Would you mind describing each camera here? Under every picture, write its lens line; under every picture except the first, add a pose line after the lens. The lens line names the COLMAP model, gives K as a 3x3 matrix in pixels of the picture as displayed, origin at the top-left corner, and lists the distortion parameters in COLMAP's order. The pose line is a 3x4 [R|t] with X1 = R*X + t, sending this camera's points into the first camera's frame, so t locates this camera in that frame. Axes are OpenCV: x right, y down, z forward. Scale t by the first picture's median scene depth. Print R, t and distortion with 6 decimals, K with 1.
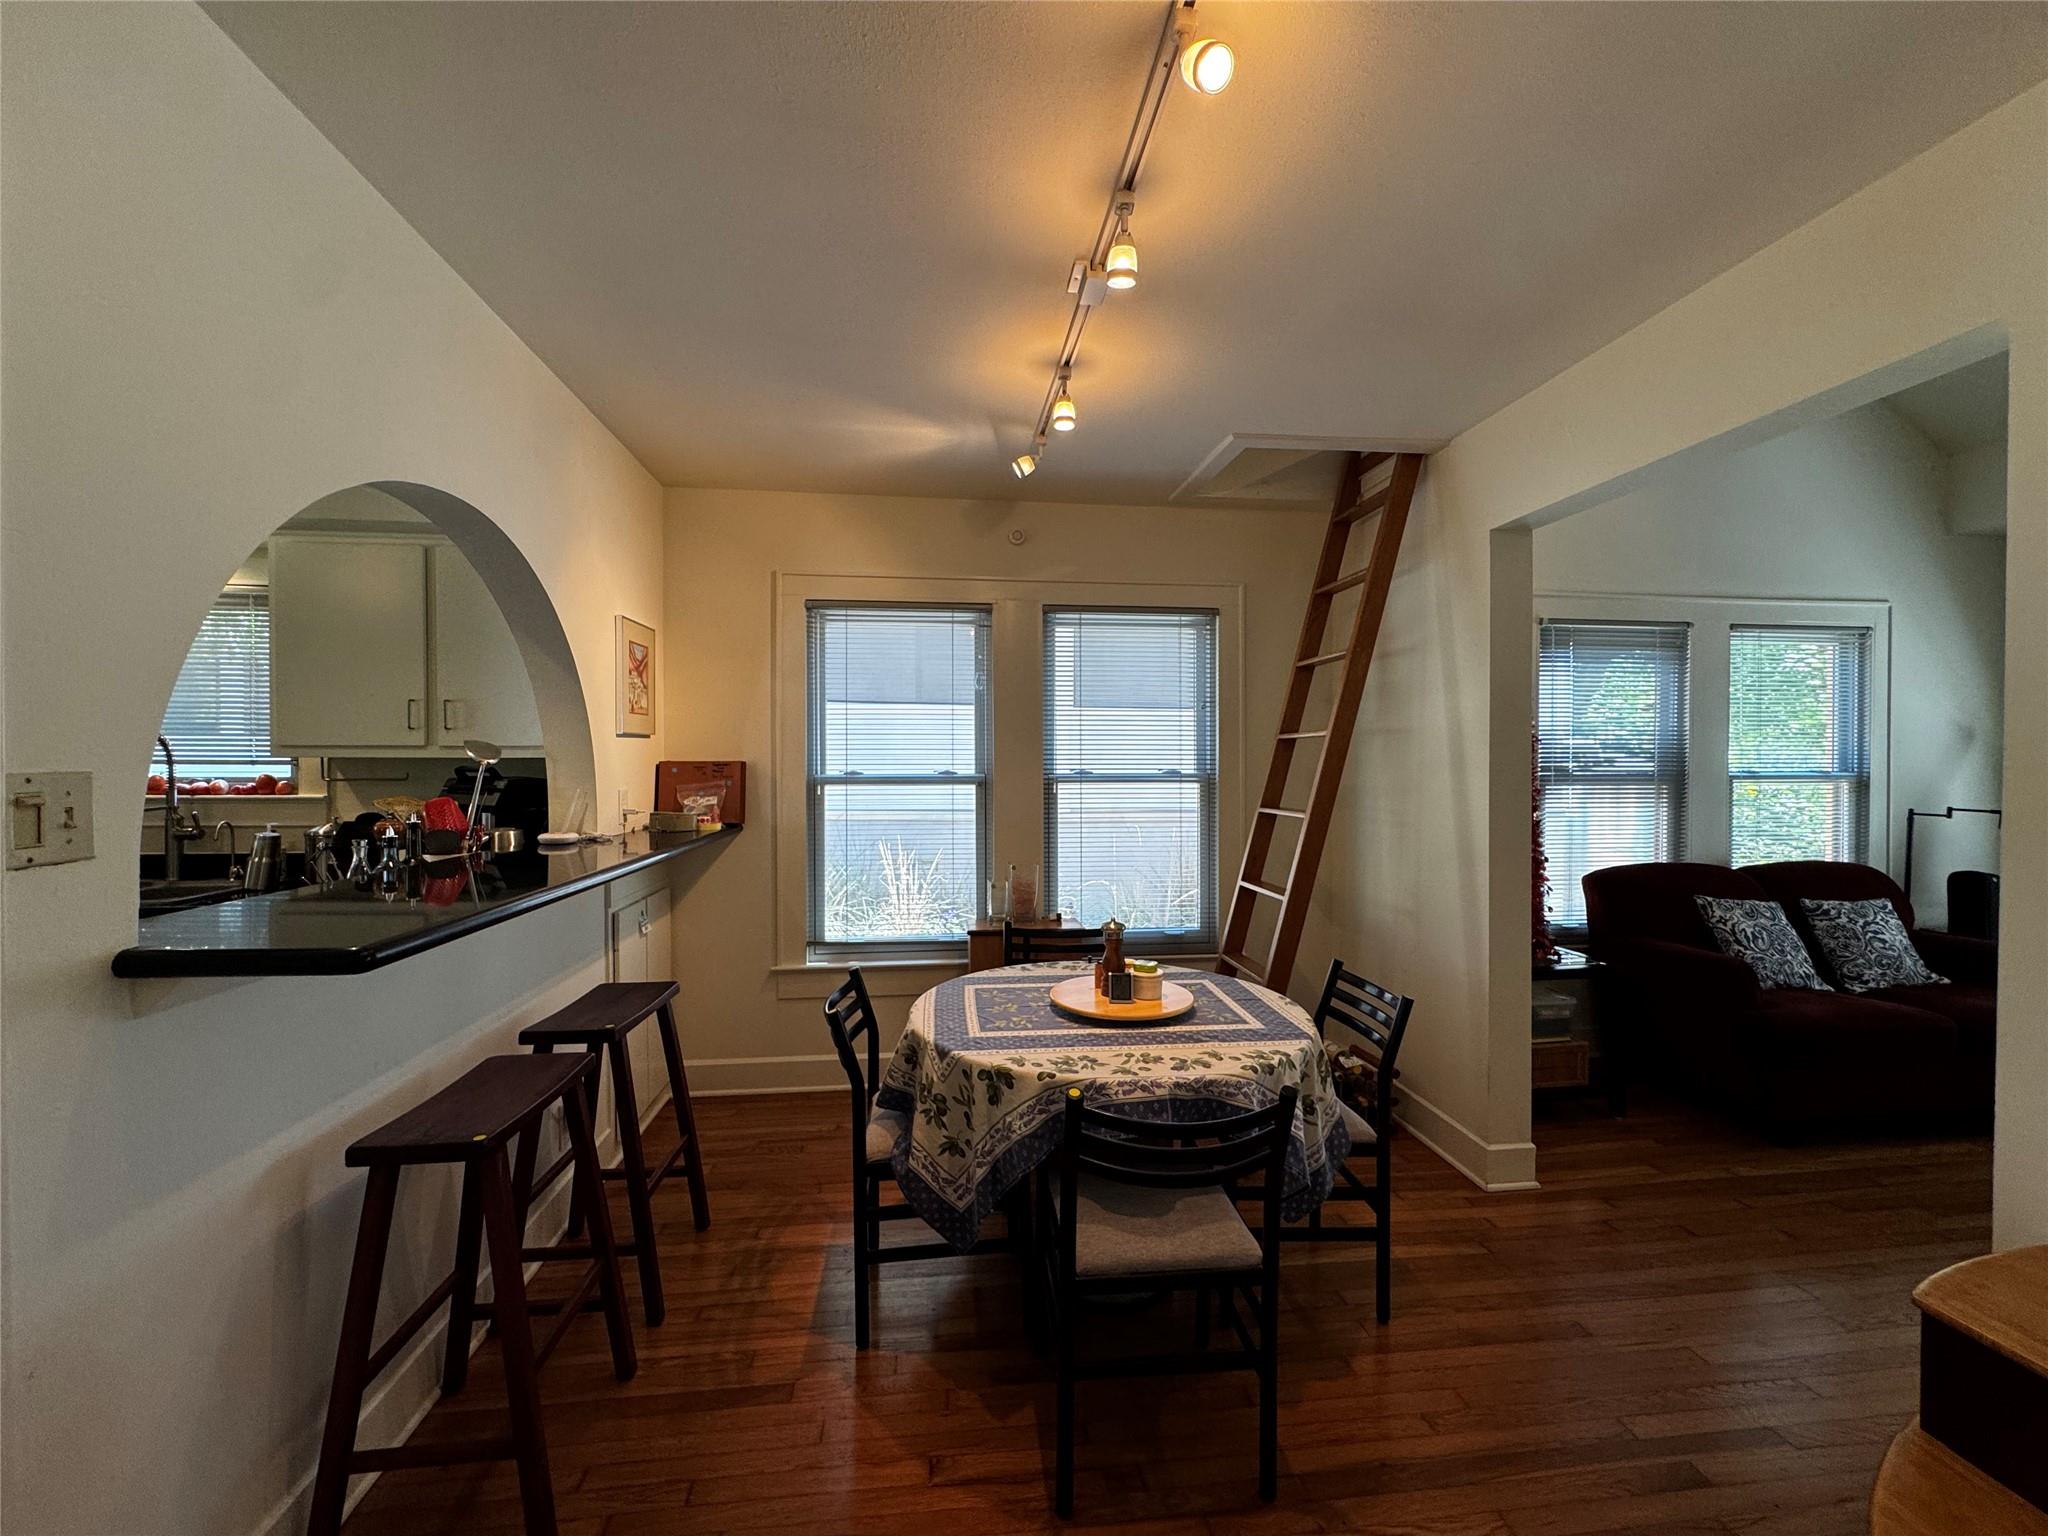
lens RADIAL K [[817.8, 0, 1021.1], [0, 817.8, 768.7], [0, 0, 1]] dist [-0.002169, -0.000330]
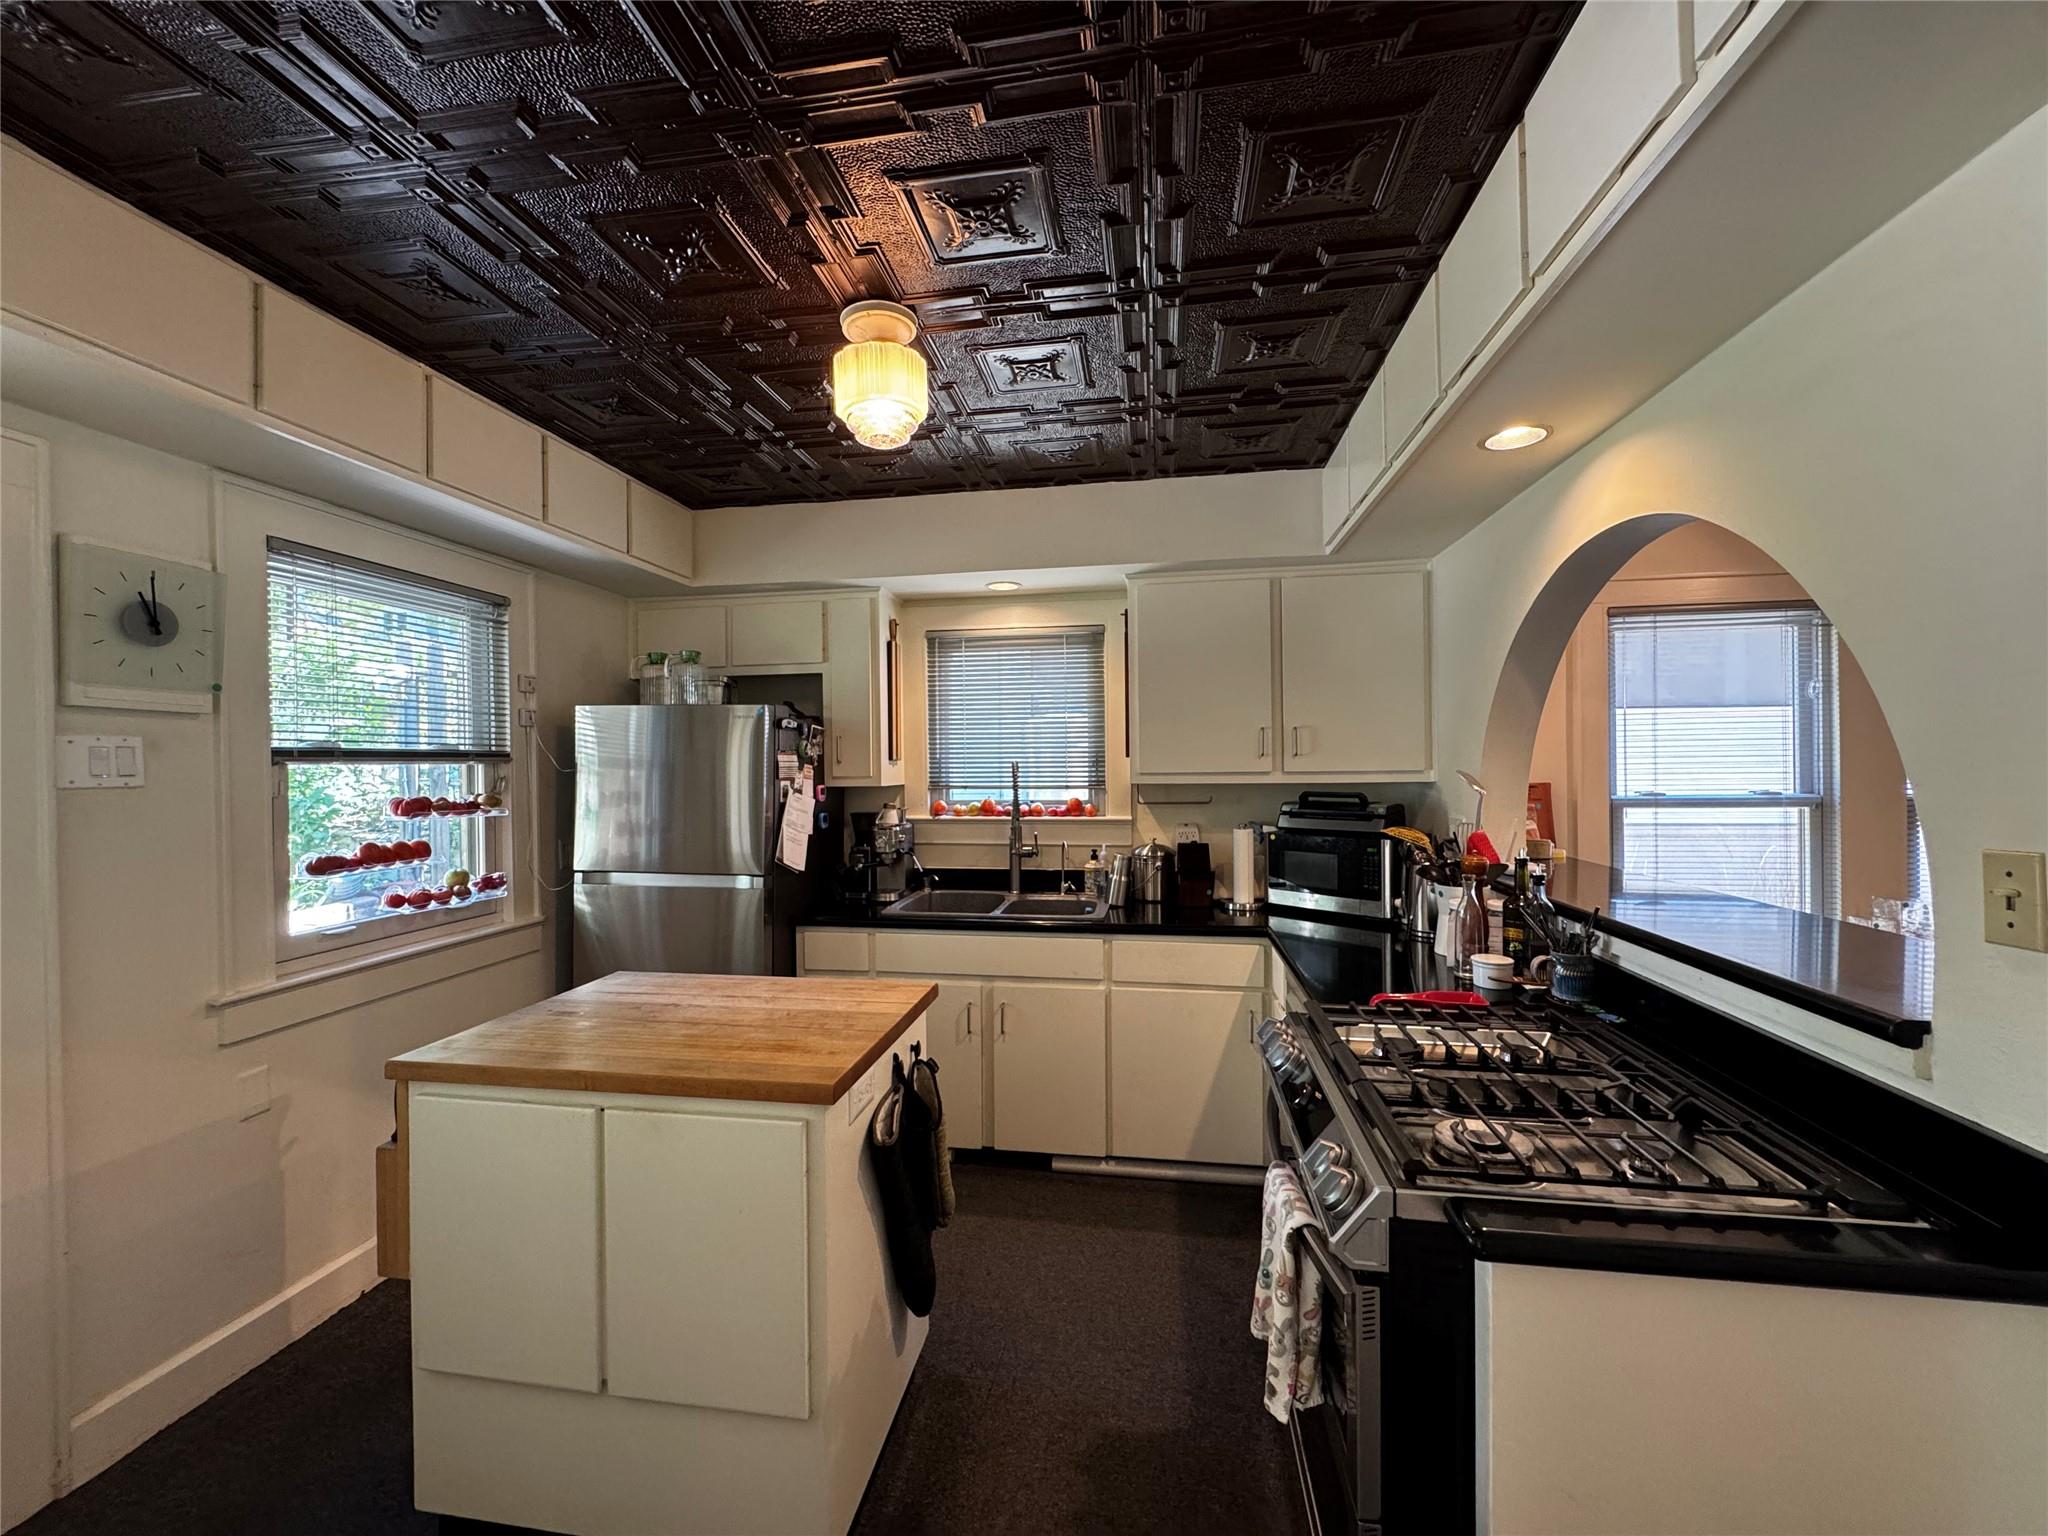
lens RADIAL K [[817.8, 0, 1021.1], [0, 817.8, 768.7], [0, 0, 1]] dist [-0.002169, -0.000330]
pose [[0.961315, -0.009624, -0.275282, -0.726268], [0.009870, 0.999951, -0.000493, -0.033085], [0.275273, -0.002243, 0.961363, -0.074423]]
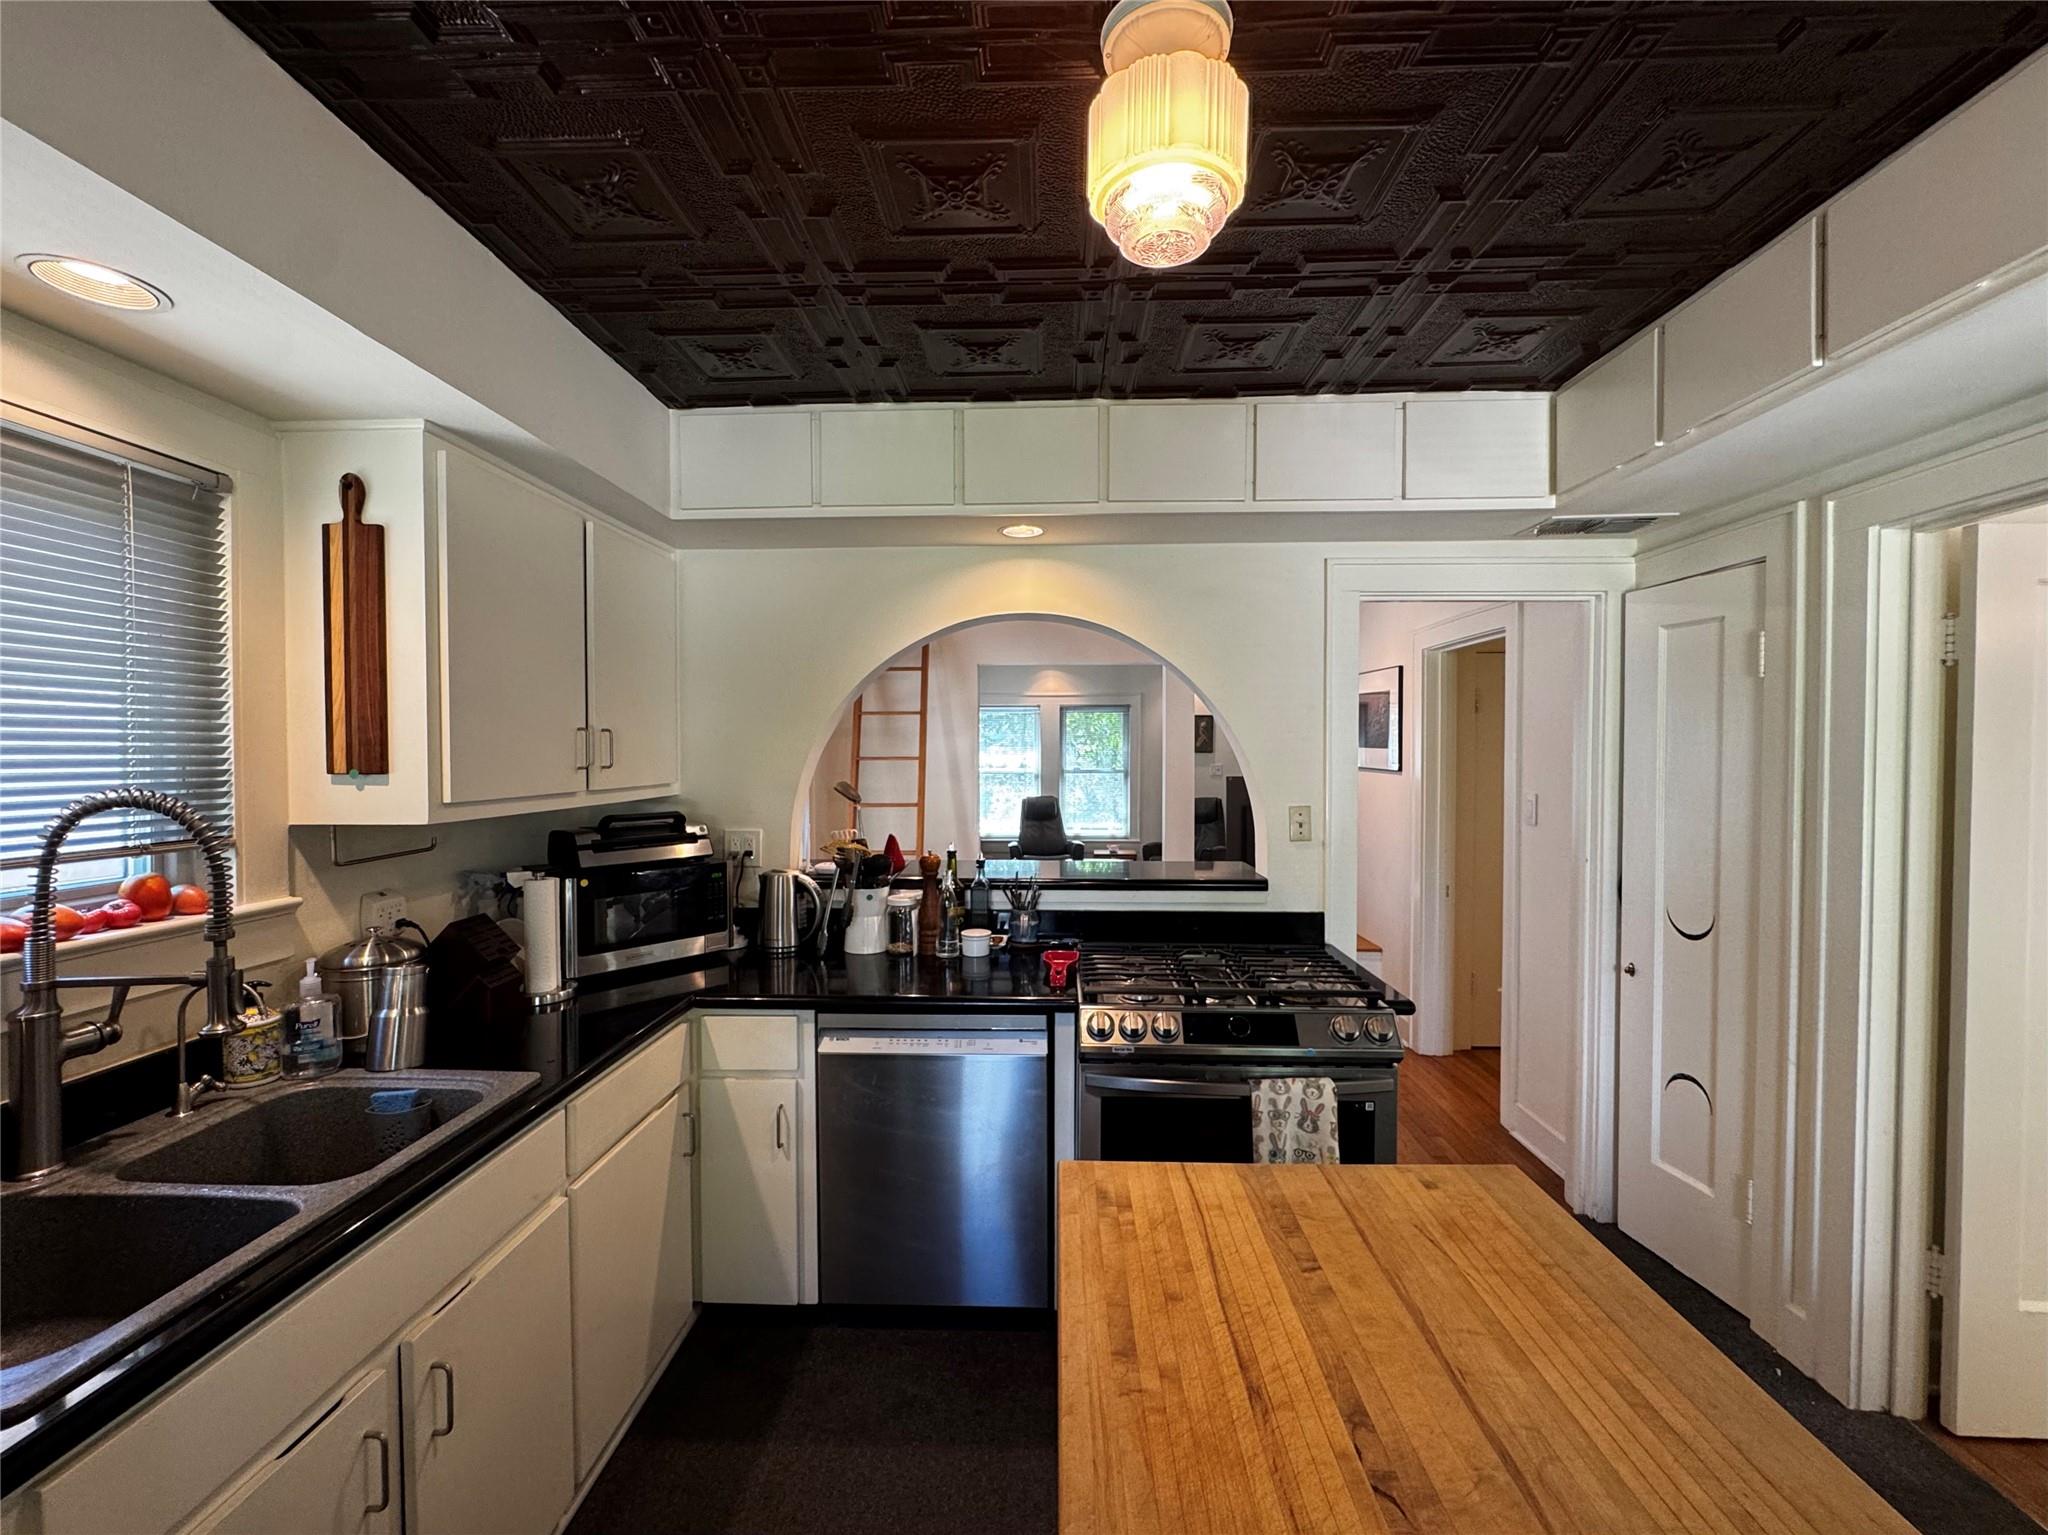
lens RADIAL K [[817.8, 0, 1021.1], [0, 817.8, 768.2], [0, 0, 1]] dist [-0.002169, -0.000330]
pose [[0.158294, -0.015960, 0.987263, -1.352037], [0.007570, 0.999860, 0.014950, -0.053811], [-0.987363, 0.005107, 0.158392, 0.478406]]
